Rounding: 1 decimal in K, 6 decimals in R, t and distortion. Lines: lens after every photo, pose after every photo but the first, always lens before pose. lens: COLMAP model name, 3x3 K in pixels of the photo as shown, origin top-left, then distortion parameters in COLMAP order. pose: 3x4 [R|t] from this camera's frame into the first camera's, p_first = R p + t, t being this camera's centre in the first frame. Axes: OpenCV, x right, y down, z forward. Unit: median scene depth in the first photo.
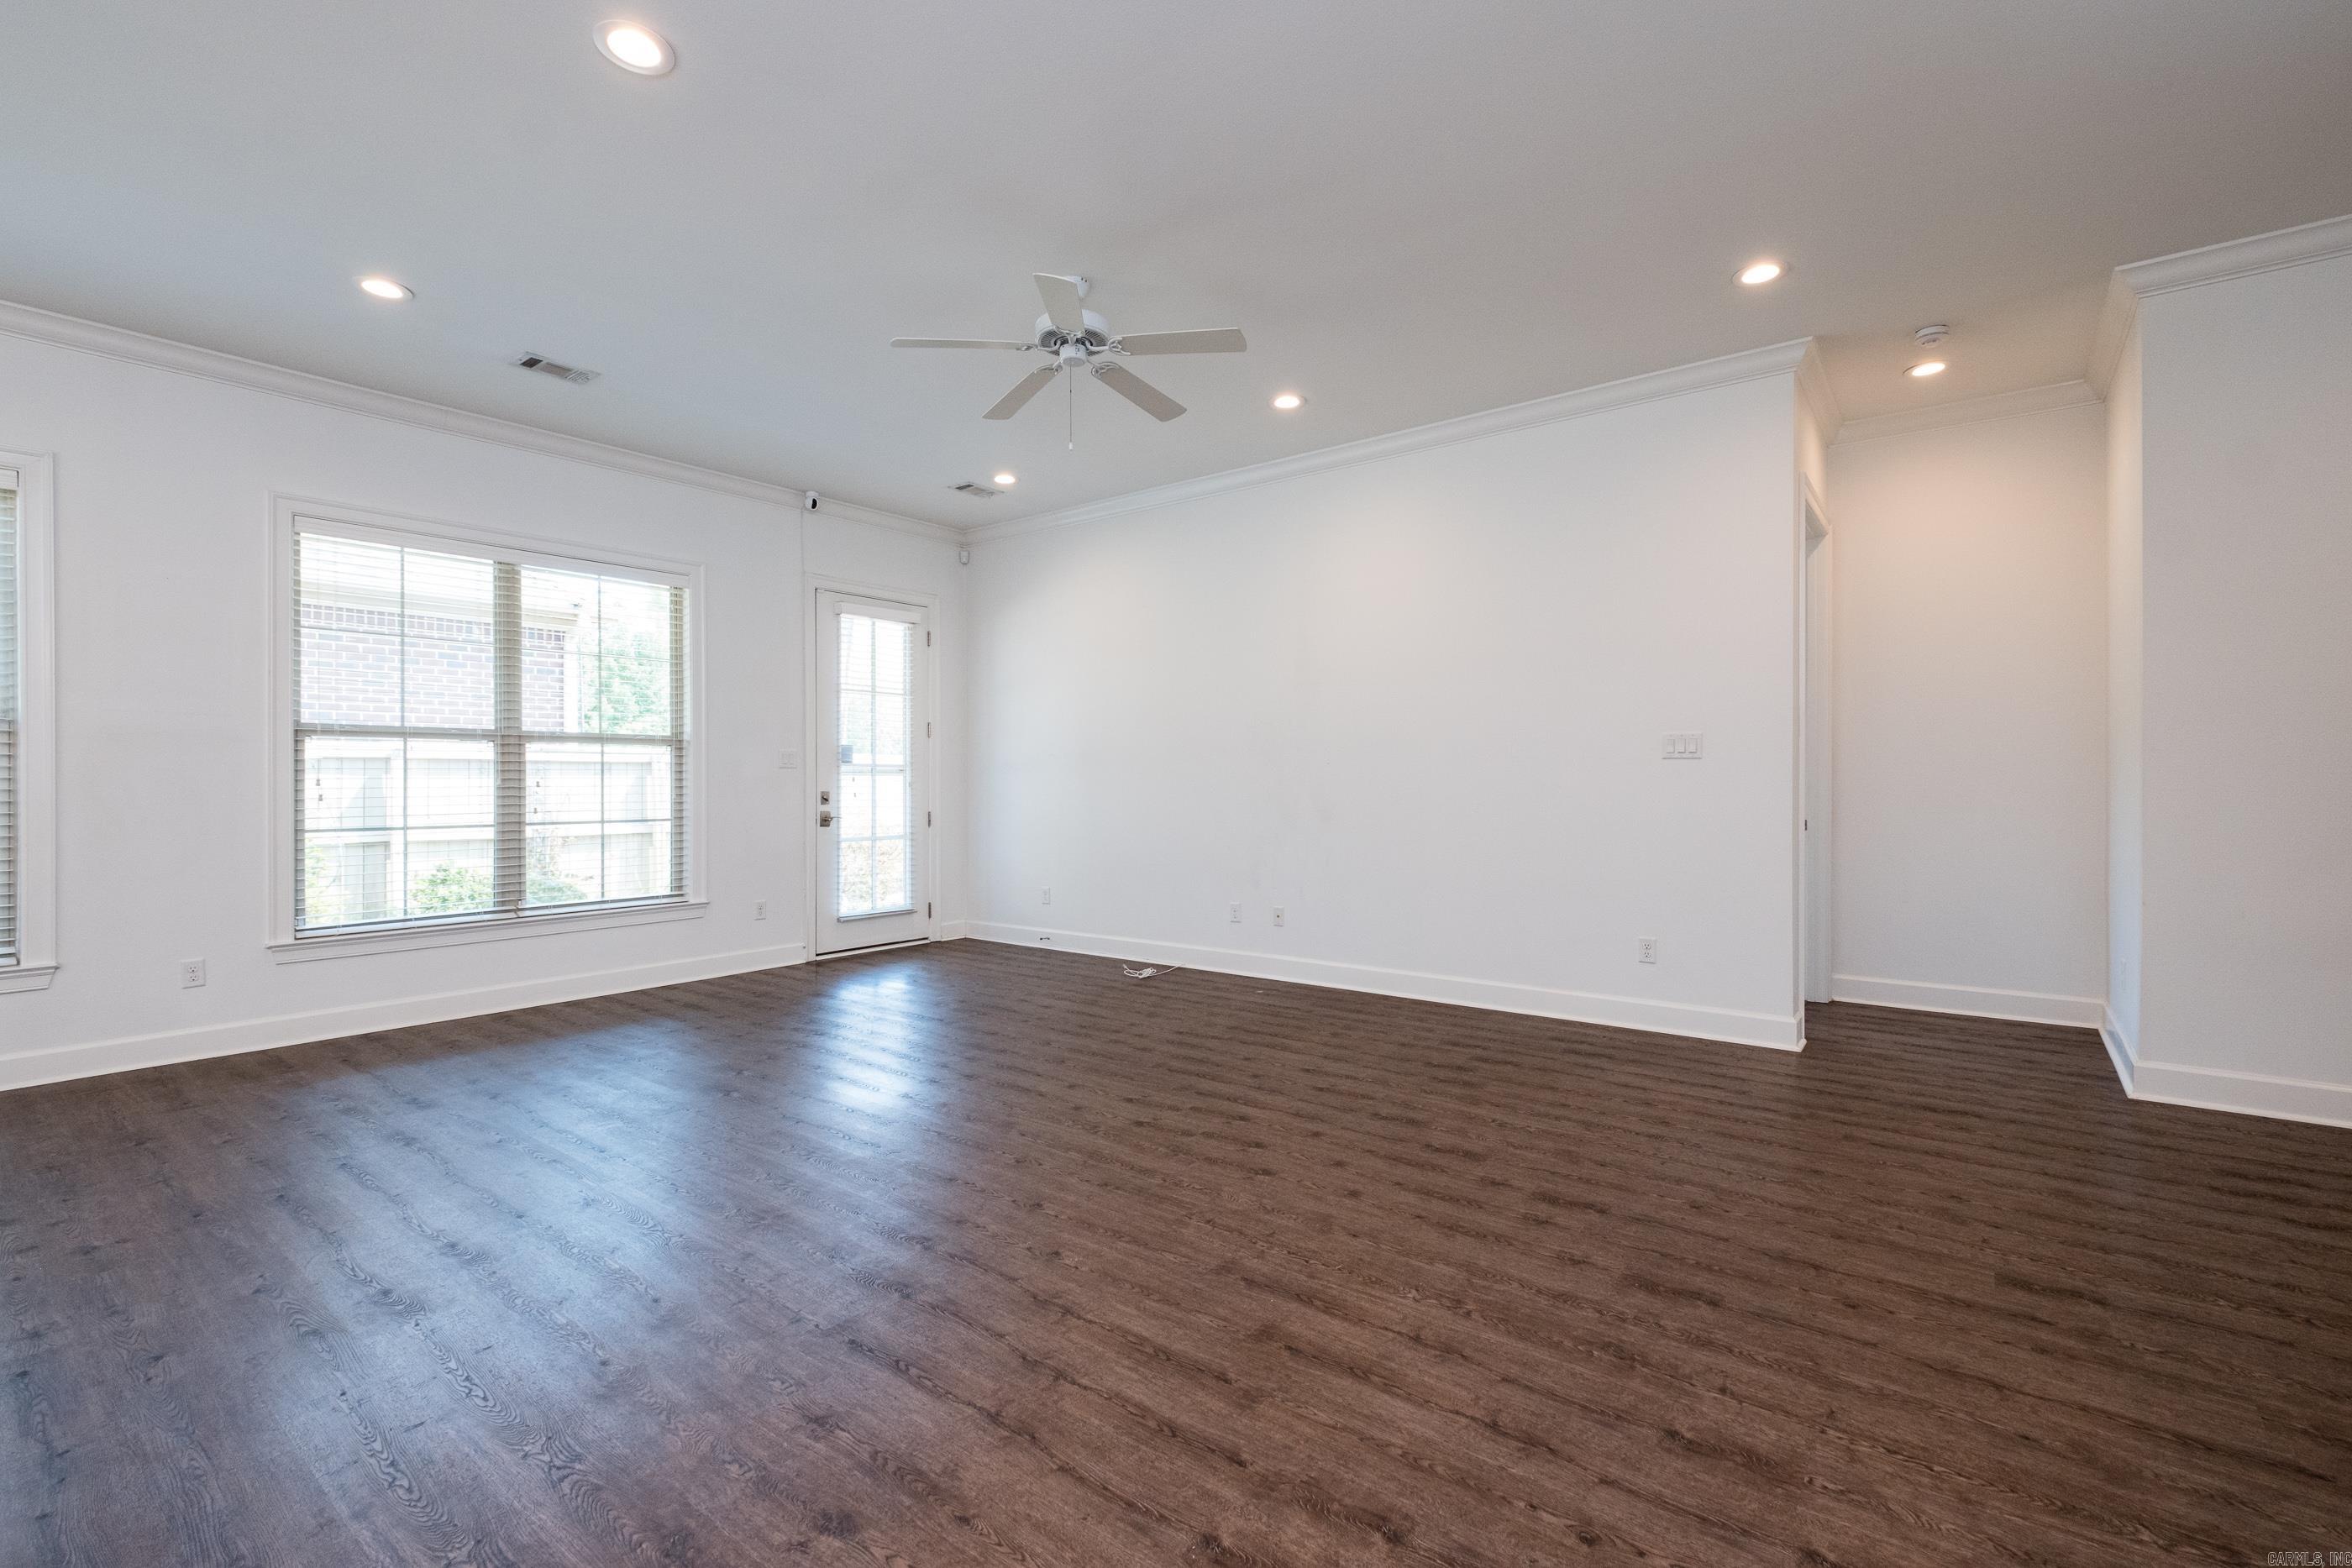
lens RADIAL K [[1015.6, 0, 1187.1], [0, 1015.6, 778.6], [0, 0, 1]] dist [0.006008, -0.000767]
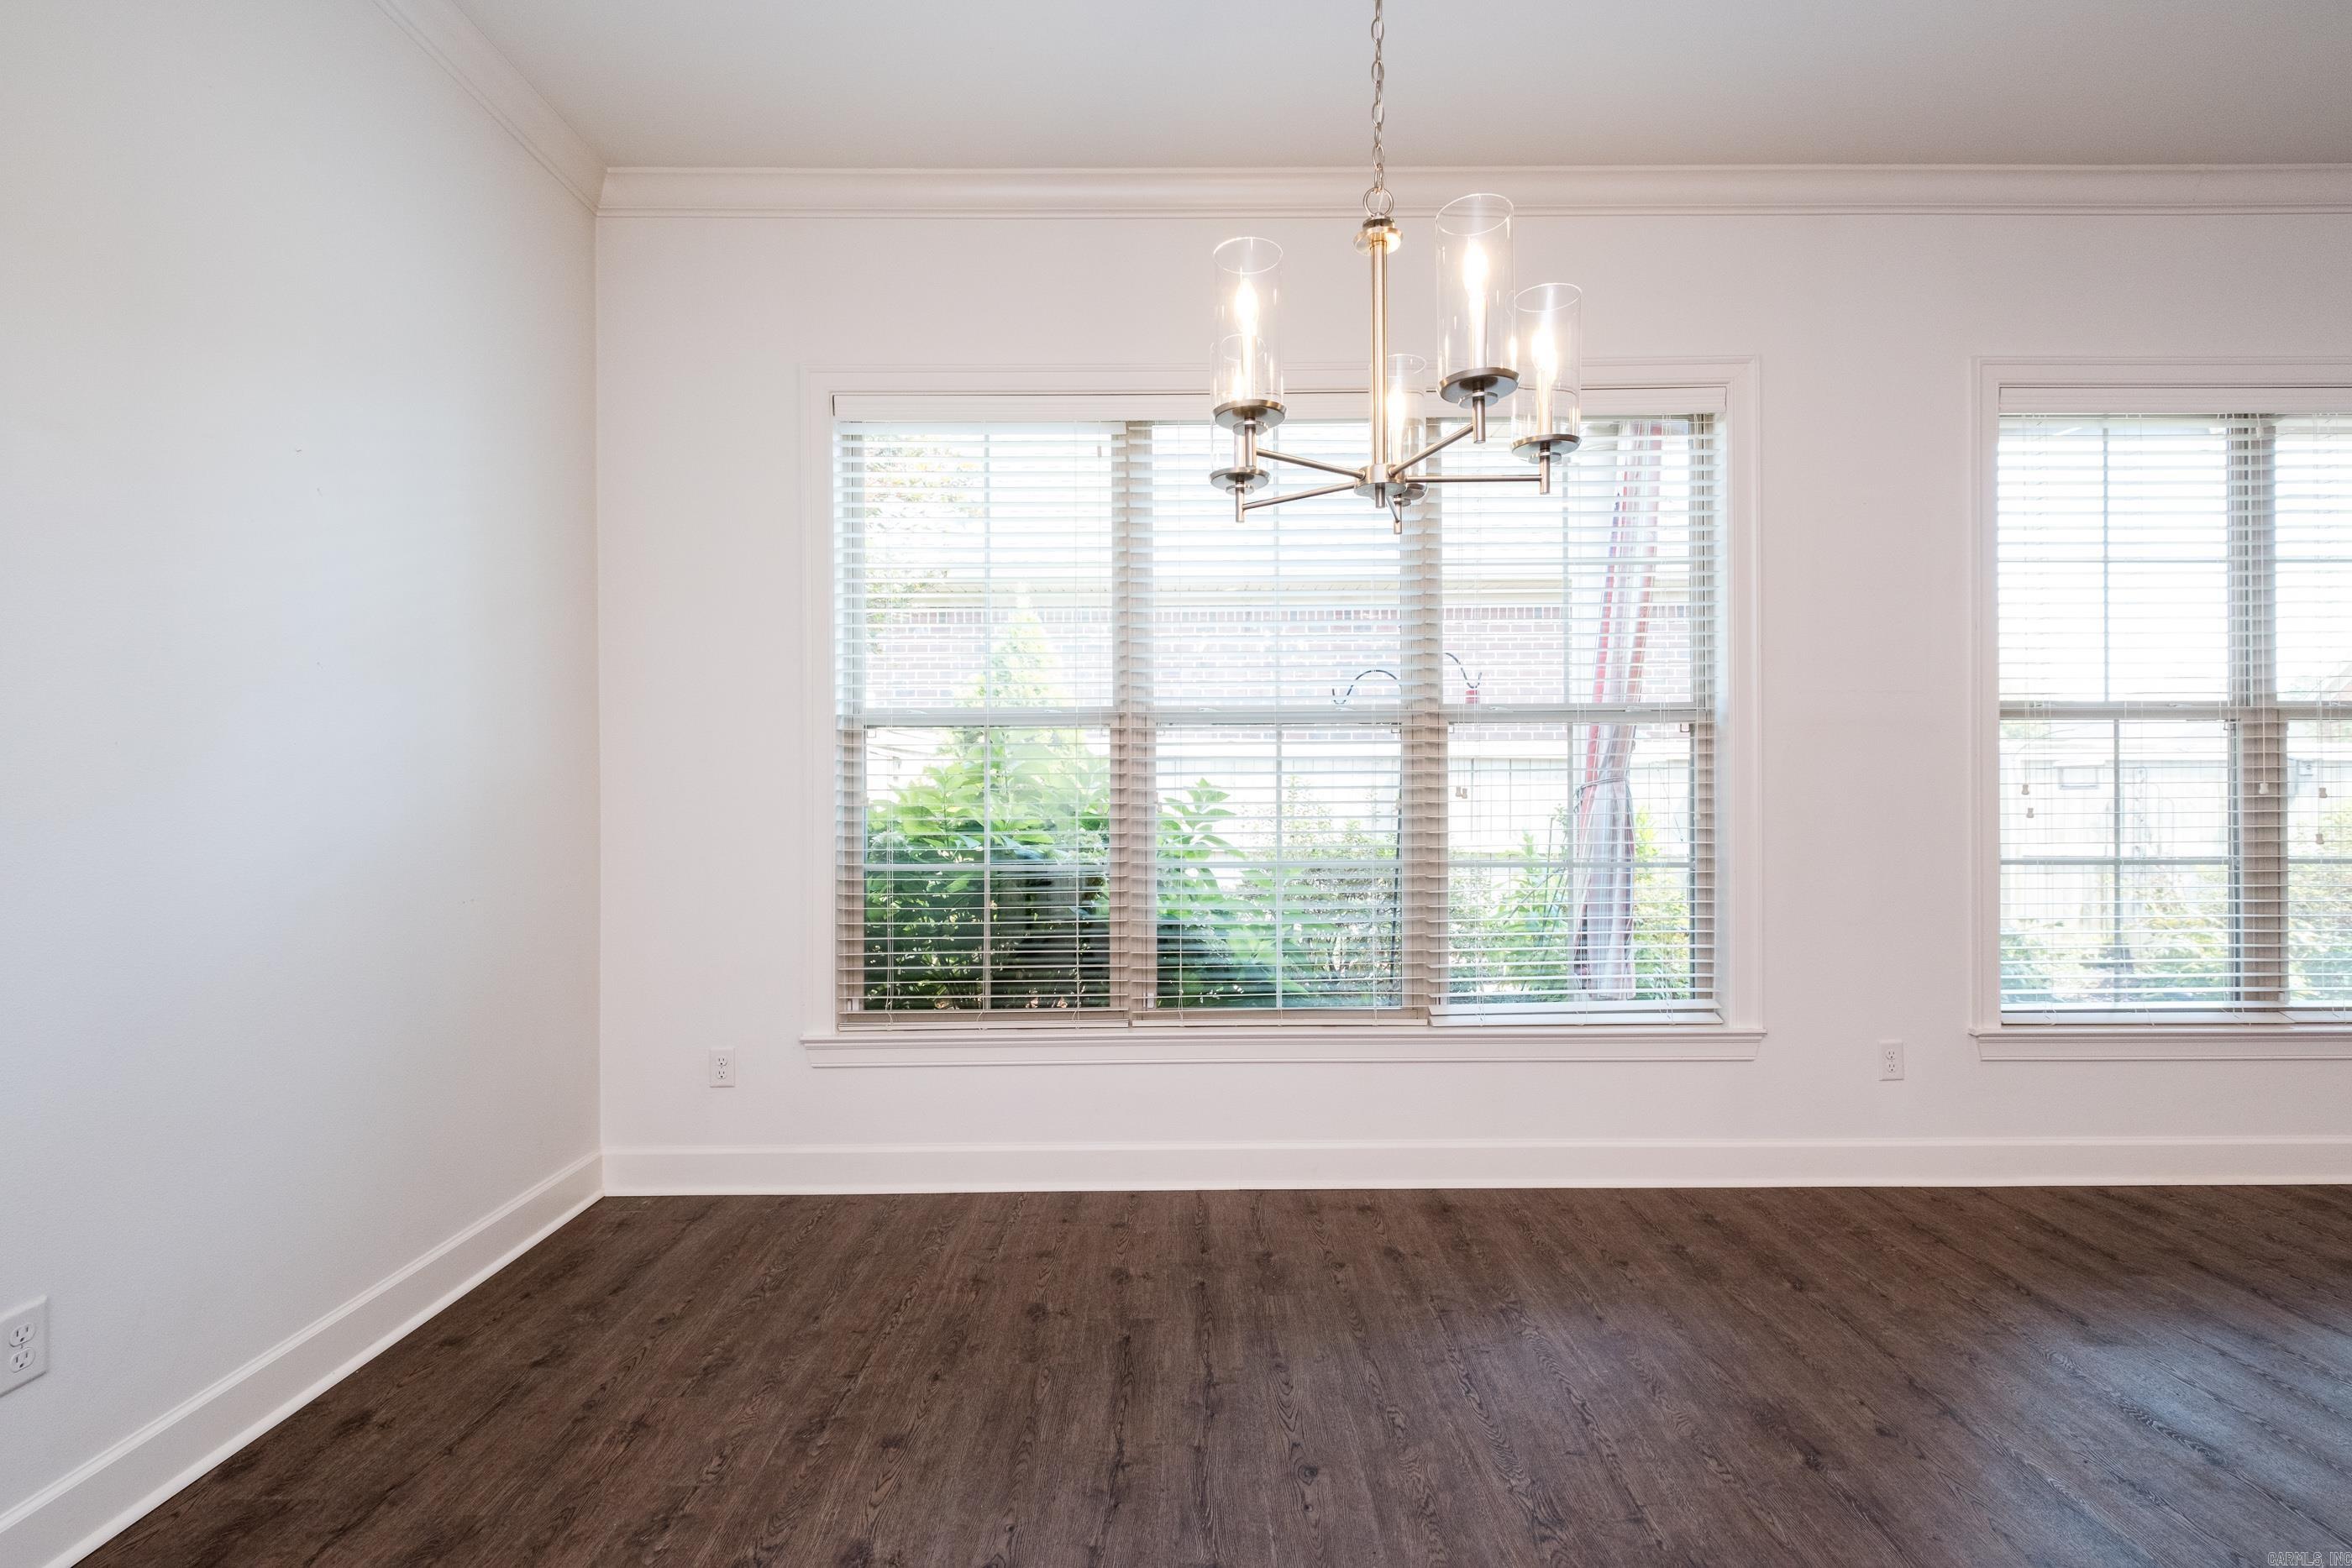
lens RADIAL K [[1031.6, 0, 1178.6], [0, 1031.6, 778.7], [0, 0, 1]] dist [-0.000453, -0.000976]
pose [[0.607213, -0.005017, -0.794523, -0.616616], [0.003798, 0.999987, -0.003412, -0.003327], [0.794530, -0.000946, 0.607224, 0.152529]]
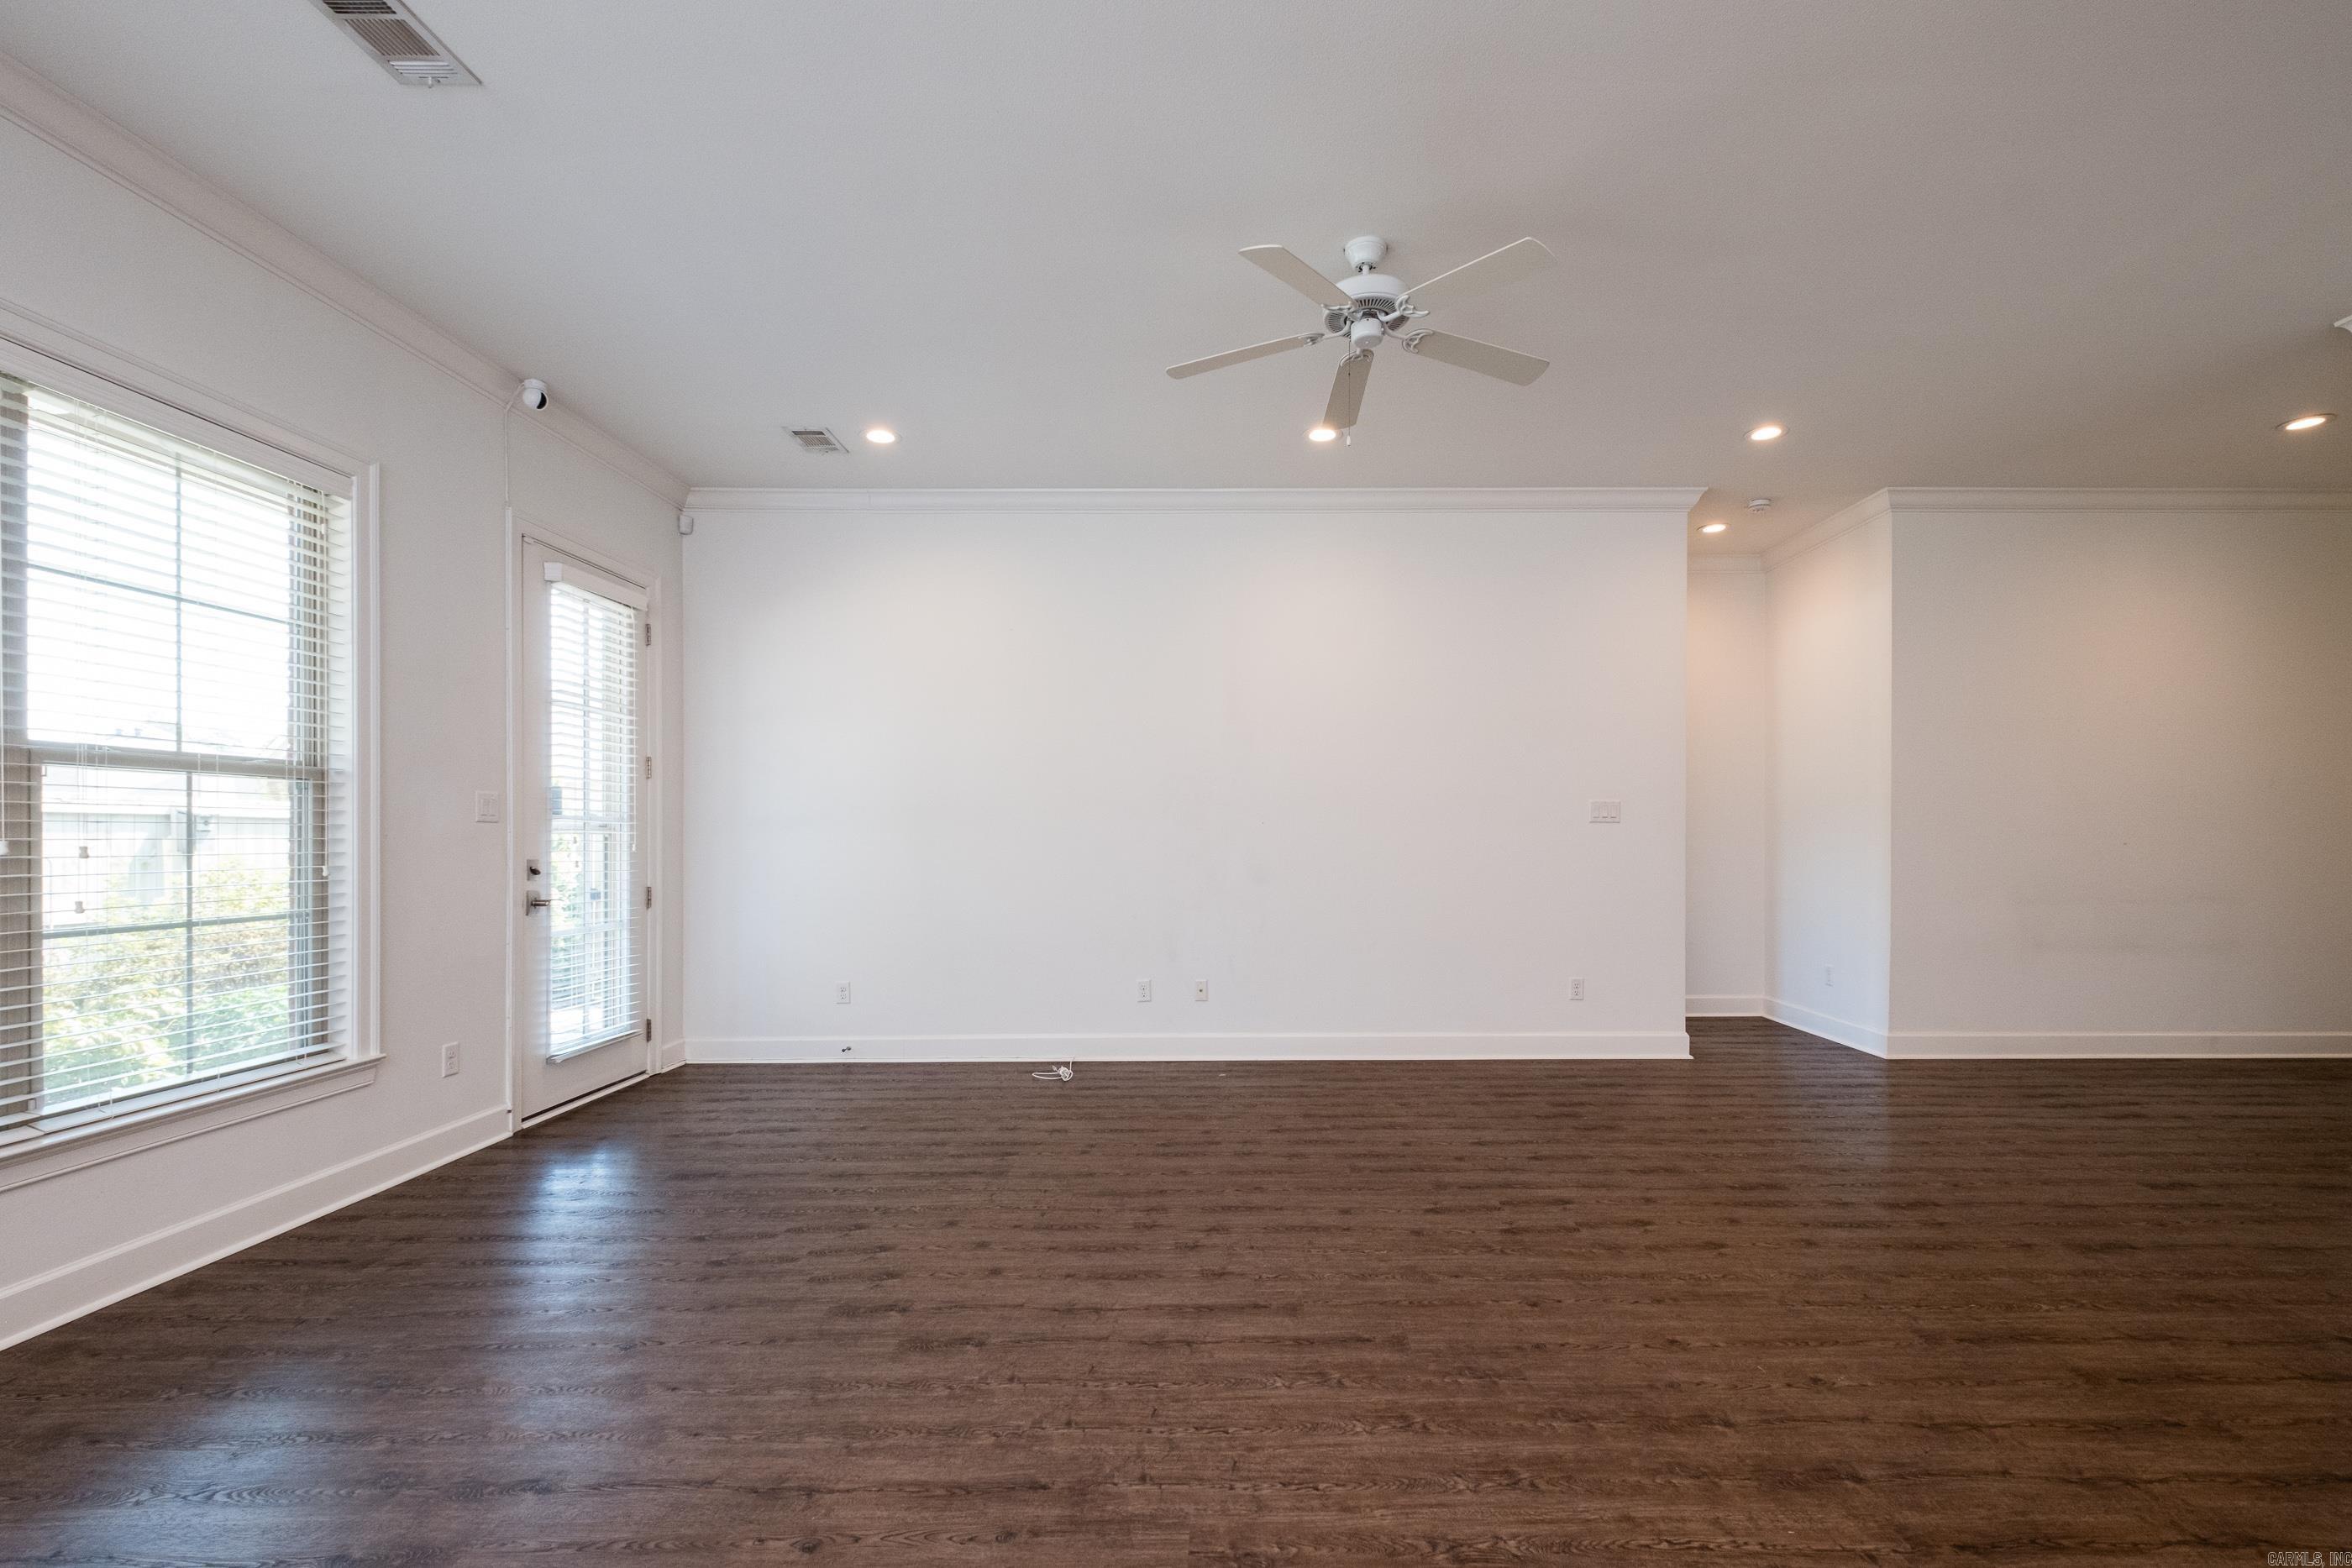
lens RADIAL K [[1032.2, 0, 1239.6], [0, 1032.2, 839.3], [0, 0, 1]] dist [0.001161, -0.000914]
pose [[0.790214, -0.001317, 0.612829, -0.547153], [-0.001912, 0.999988, 0.004615, -0.005251], [-0.612828, -0.004818, 0.790202, 0.301587]]
